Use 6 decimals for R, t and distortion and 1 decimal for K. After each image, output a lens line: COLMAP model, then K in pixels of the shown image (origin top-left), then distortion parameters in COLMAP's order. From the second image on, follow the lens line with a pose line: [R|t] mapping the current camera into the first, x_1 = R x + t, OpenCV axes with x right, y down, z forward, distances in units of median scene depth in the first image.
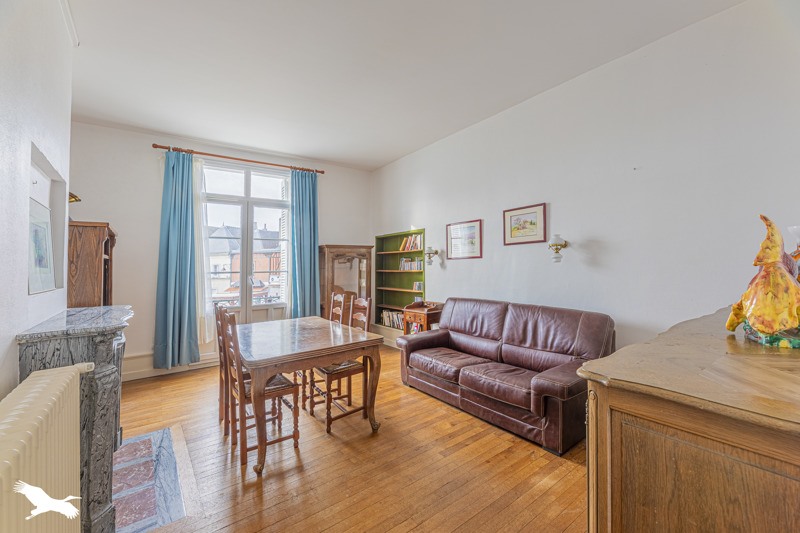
lens RADIAL K [[336.7, 0, 419.4], [0, 336.7, 266.8], [0, 0, 1]] dist [-0.000206, -0.000002]
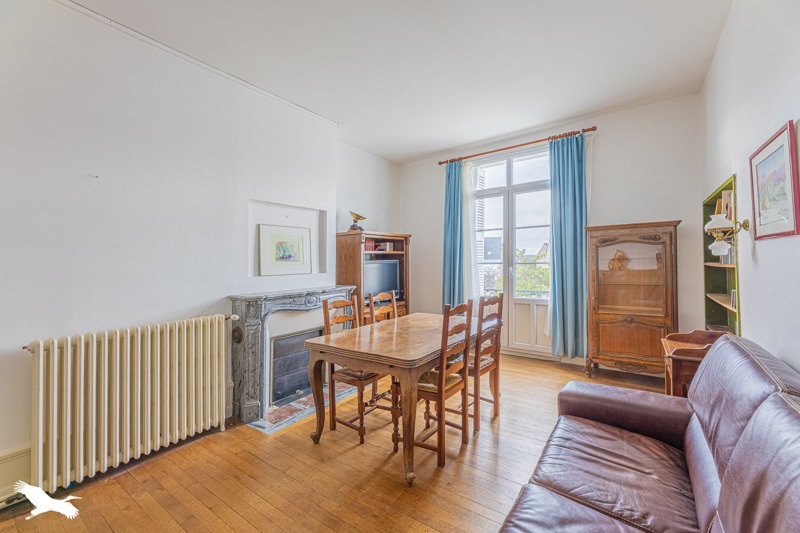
lens RADIAL K [[330.3, 0, 400.6], [0, 330.3, 250.9], [0, 0, 1]] dist [0.001964, 0.000113]
pose [[0.277529, -0.015094, -0.960599, 0.318725], [0.013704, 0.999837, -0.011751, -0.011420], [0.960619, -0.009903, 0.277691, 0.432058]]
